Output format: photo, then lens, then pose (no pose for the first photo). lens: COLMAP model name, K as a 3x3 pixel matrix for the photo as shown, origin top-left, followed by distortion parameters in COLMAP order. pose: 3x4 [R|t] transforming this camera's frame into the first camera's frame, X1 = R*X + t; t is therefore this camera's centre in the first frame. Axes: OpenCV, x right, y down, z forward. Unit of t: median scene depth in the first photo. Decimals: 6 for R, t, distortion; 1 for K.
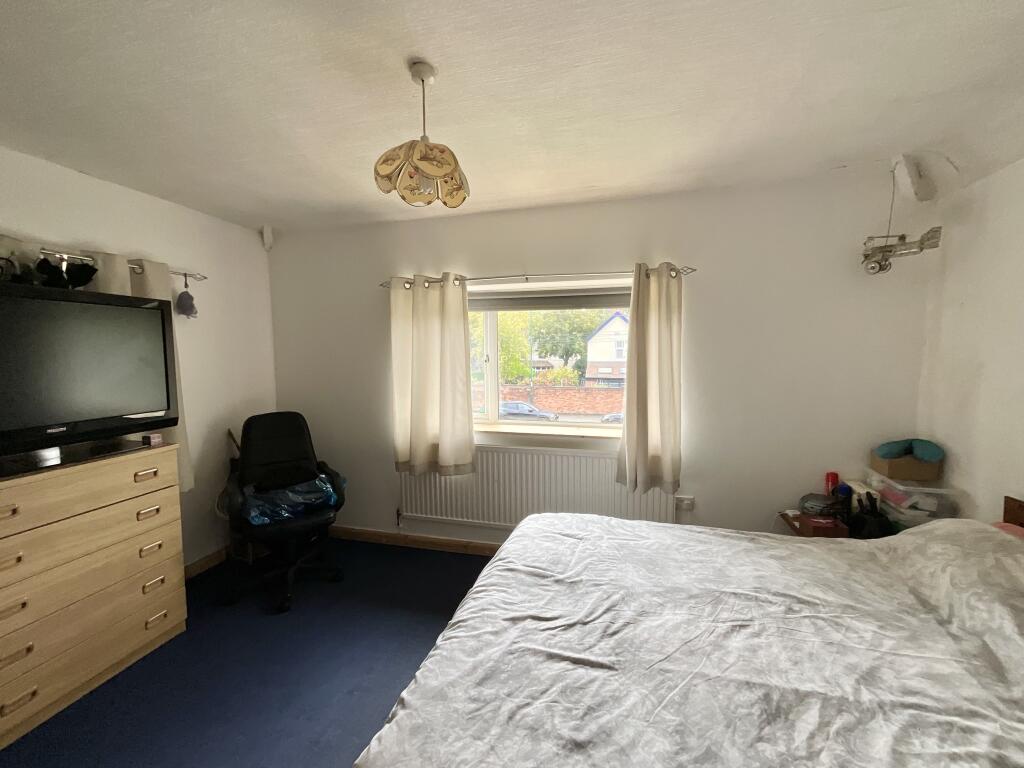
lens RADIAL K [[410.0, 0, 511.9], [0, 410.0, 386.0], [0, 0, 1]] dist [-0.000706, -0.000159]
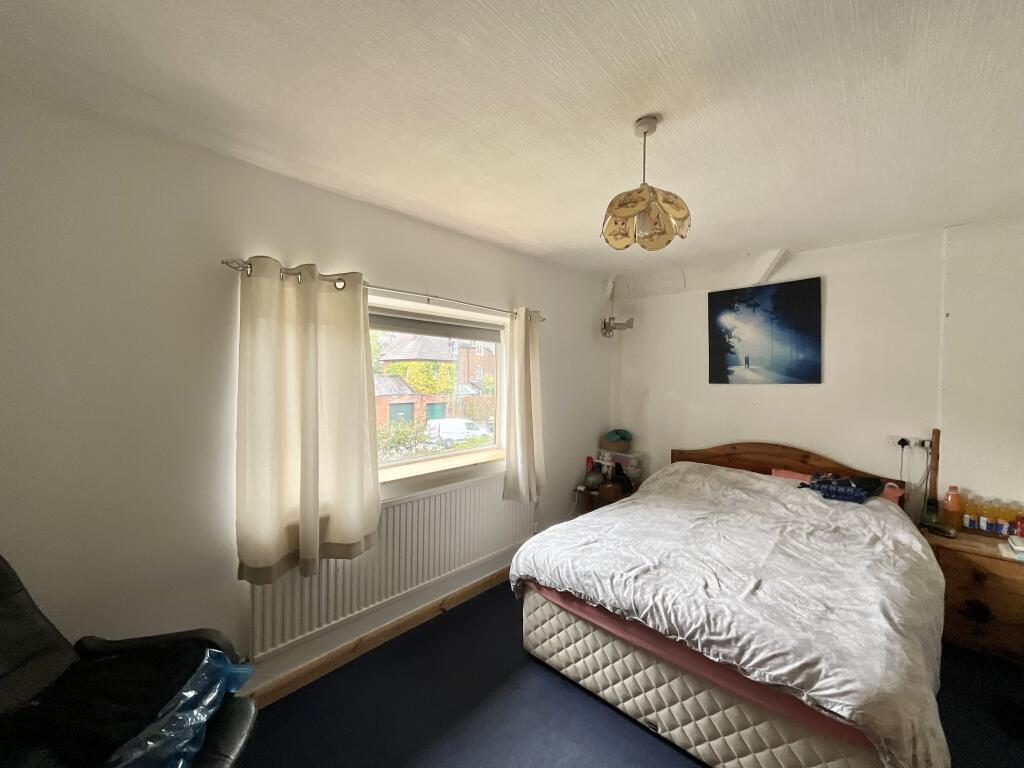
lens RADIAL K [[410.0, 0, 511.9], [0, 410.0, 386.0], [0, 0, 1]] dist [-0.000706, -0.000159]
pose [[0.473674, -0.010323, 0.880640, -1.136630], [0.060422, 0.997956, -0.020802, -0.074611], [-0.878625, 0.063063, 0.473330, 0.720920]]
